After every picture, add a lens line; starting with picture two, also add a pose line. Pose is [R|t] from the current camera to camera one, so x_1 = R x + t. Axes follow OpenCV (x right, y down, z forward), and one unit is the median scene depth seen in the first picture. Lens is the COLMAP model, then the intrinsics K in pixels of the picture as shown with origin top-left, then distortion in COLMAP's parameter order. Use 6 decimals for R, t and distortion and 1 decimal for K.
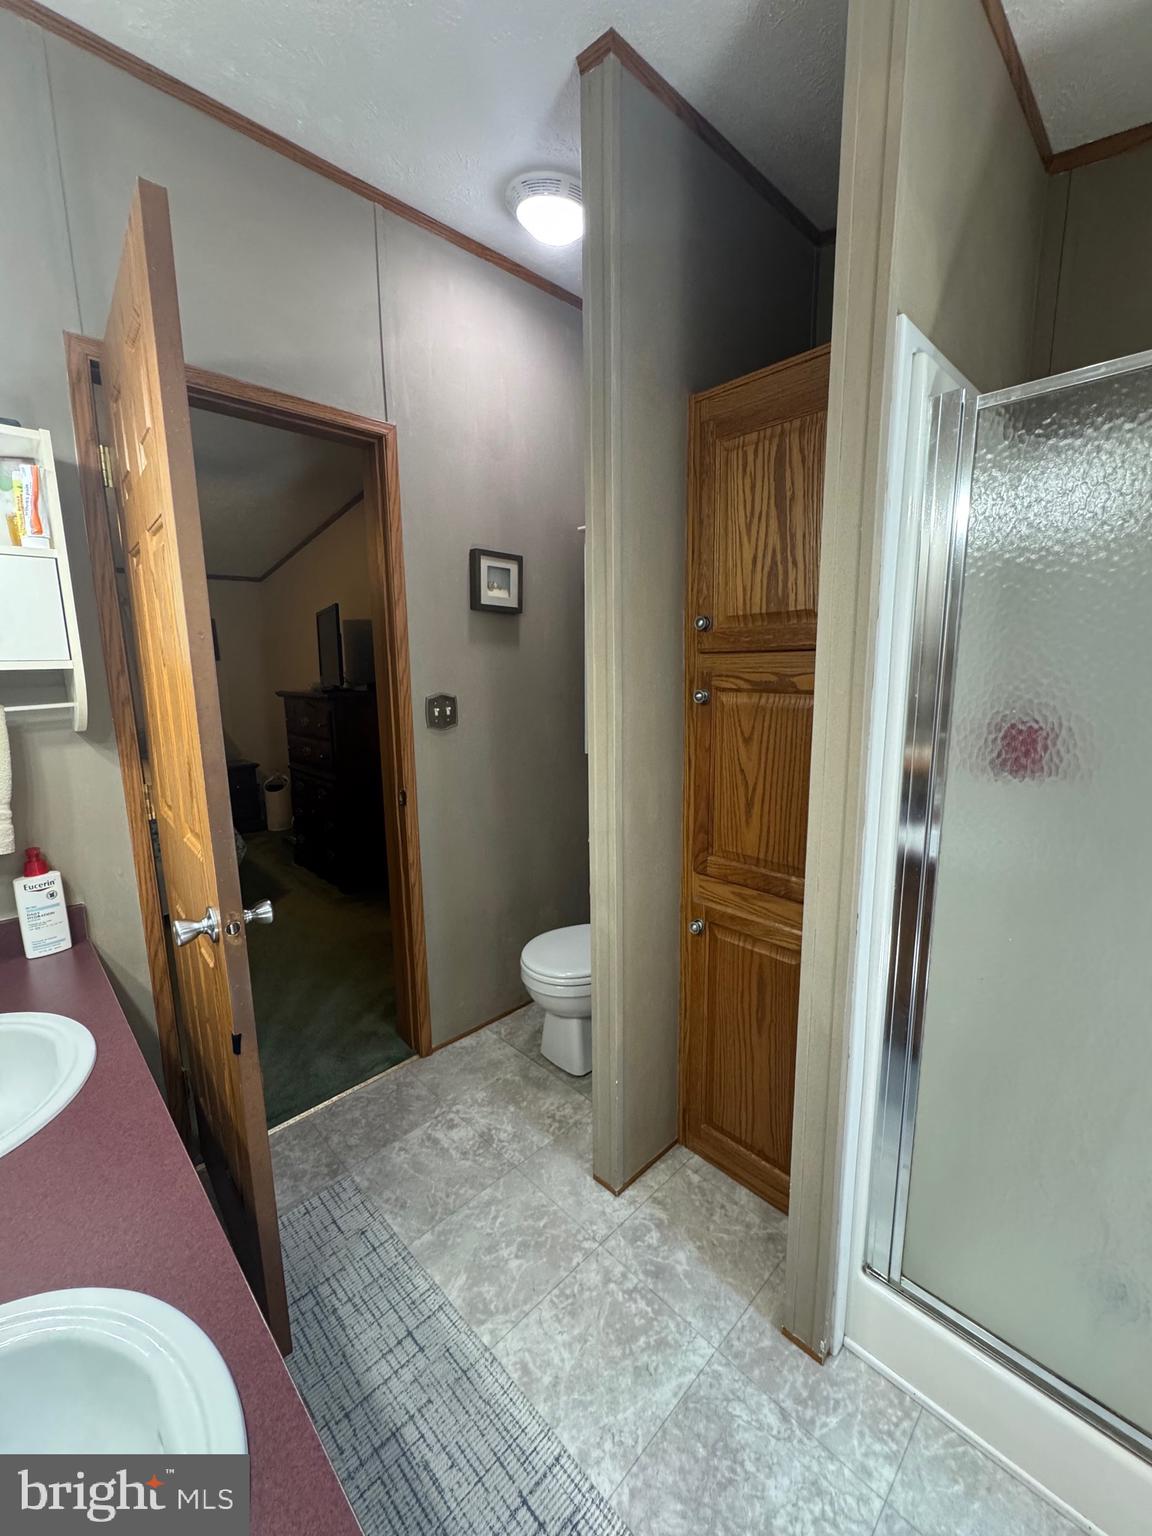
lens RADIAL K [[614.7, 0, 573.6], [0, 614.7, 762.5], [0, 0, 1]] dist [-0.003528, -0.000273]
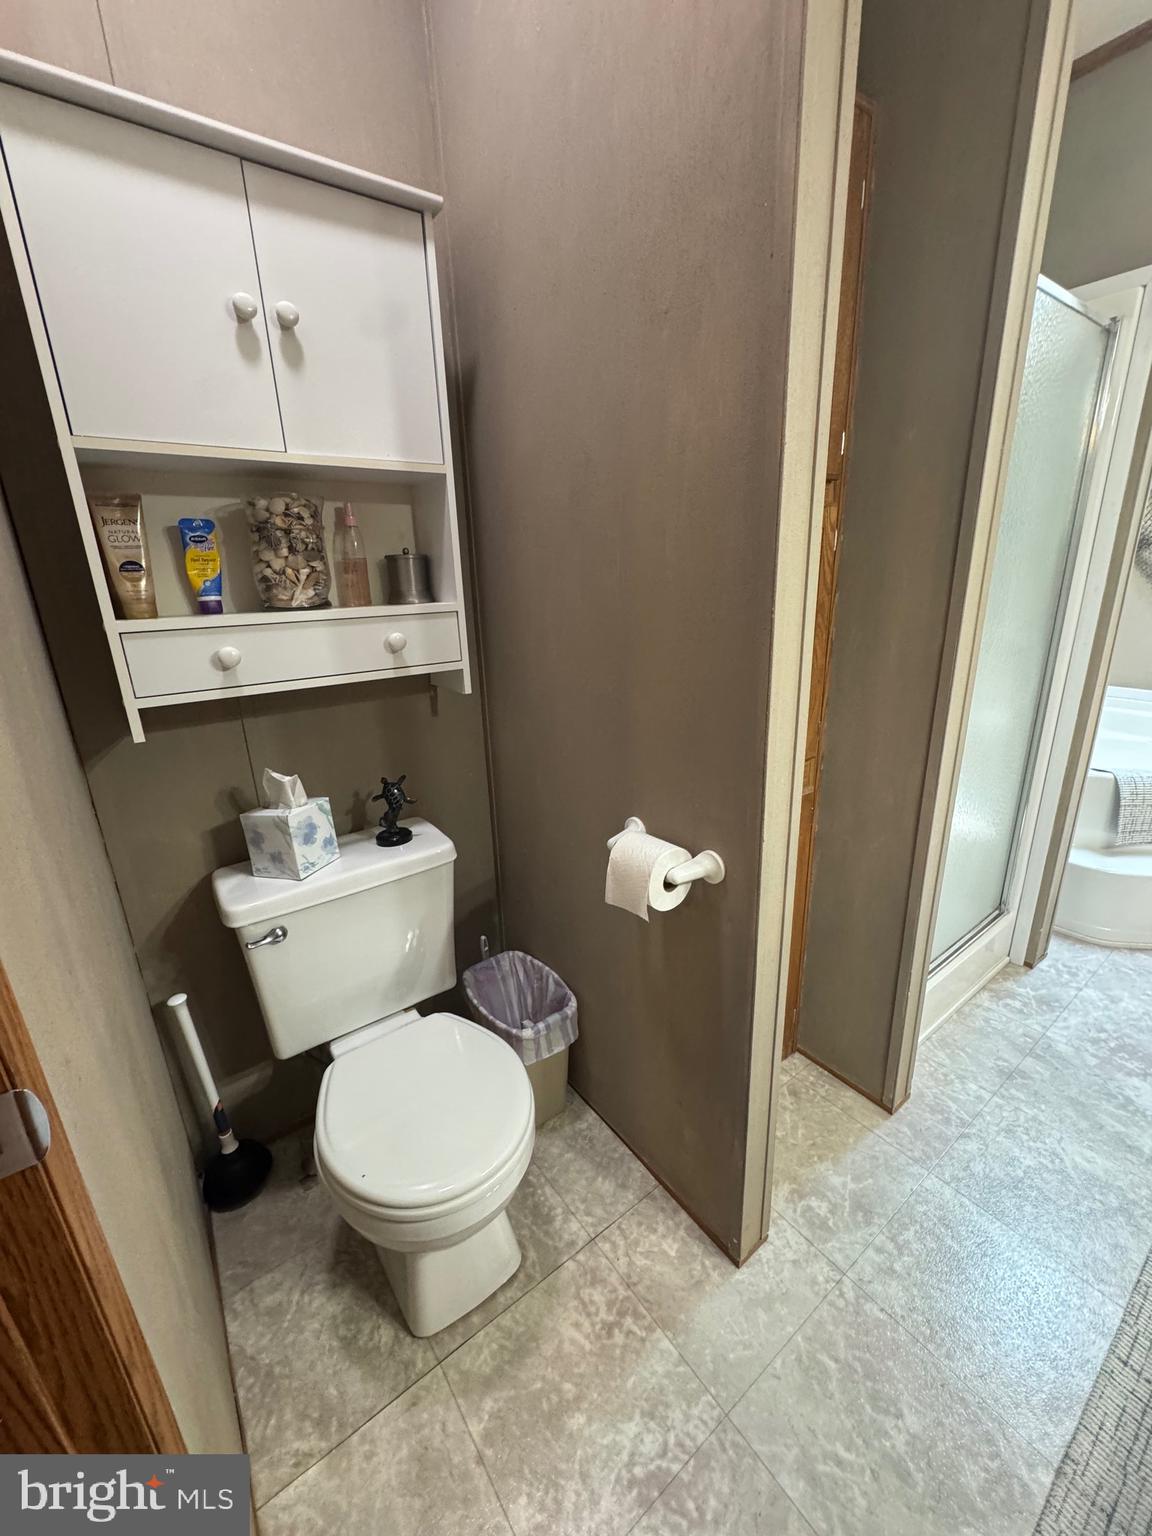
lens RADIAL K [[614.7, 0, 575.0], [0, 614.7, 770.2], [0, 0, 1]] dist [-0.003528, -0.000273]
pose [[0.132697, -0.288847, 0.948134, -0.583306], [0.200910, 0.944574, 0.259644, -0.078847], [-0.970581, 0.156036, 0.183375, 1.167498]]
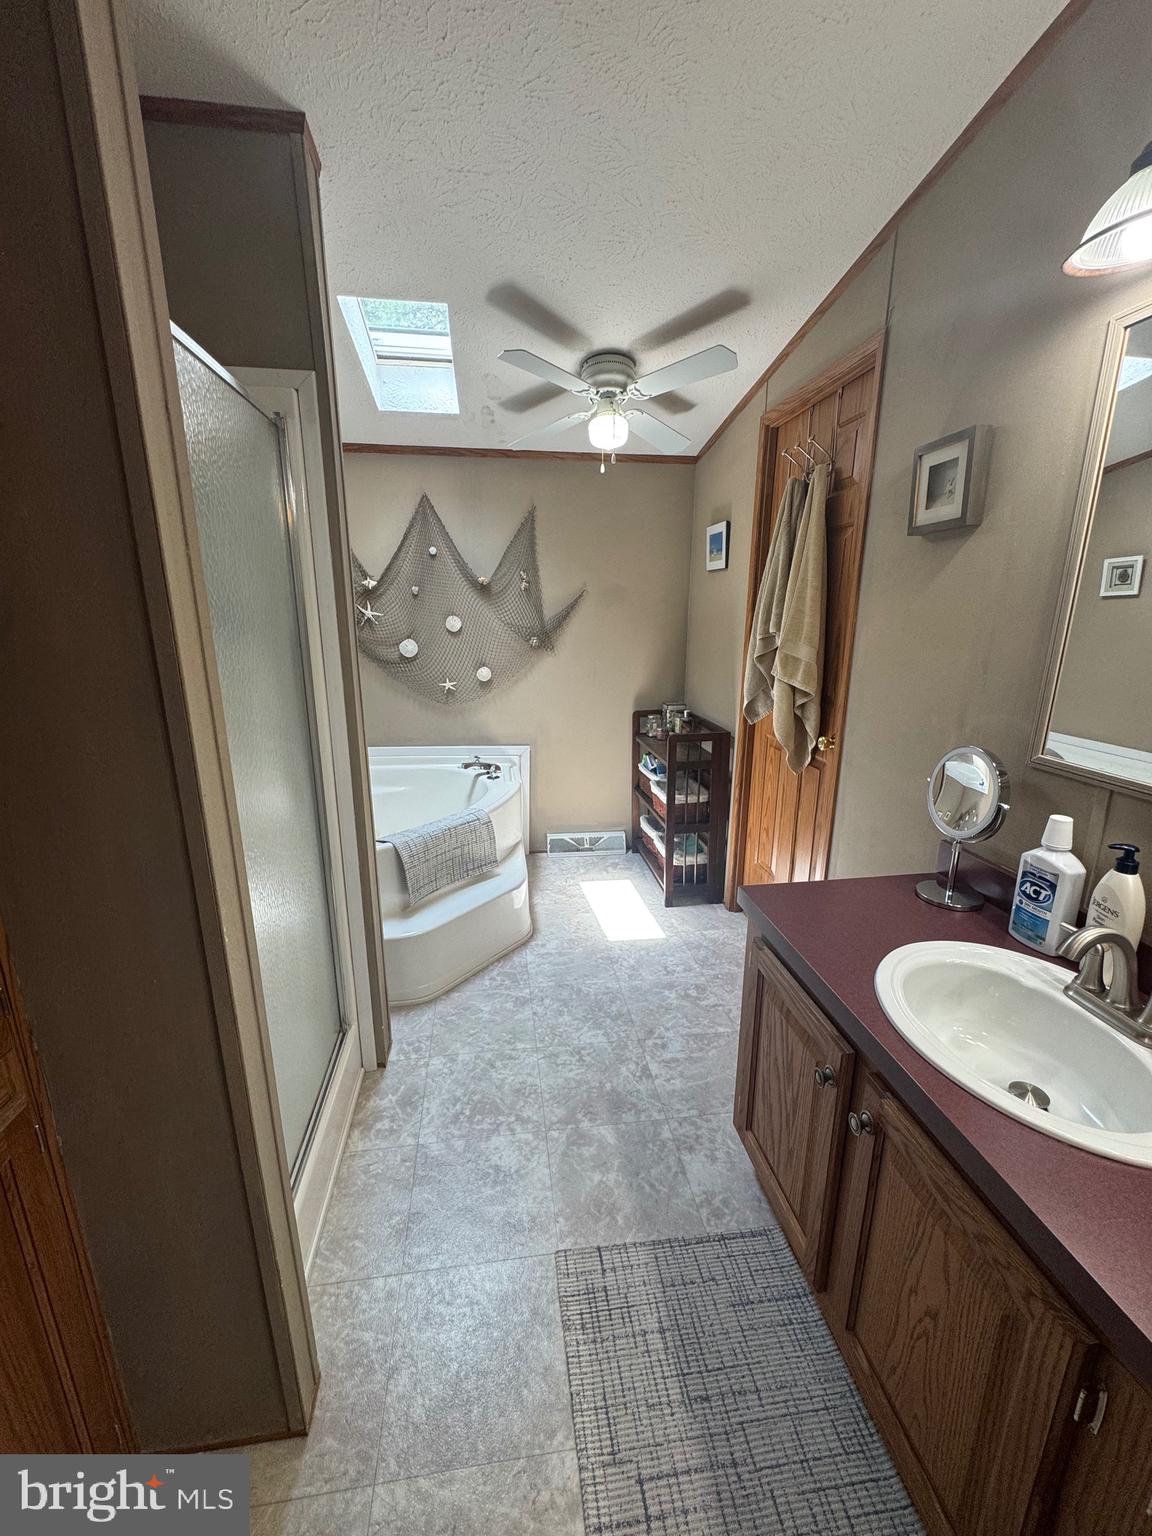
lens RADIAL K [[614.7, 0, 581.4], [0, 614.7, 765.8], [0, 0, 1]] dist [-0.003528, -0.000273]
pose [[-0.810918, -0.135617, 0.569228, -0.275857], [0.105598, 0.922887, 0.370309, -0.143335], [-0.575553, 0.360400, -0.734064, 0.986369]]
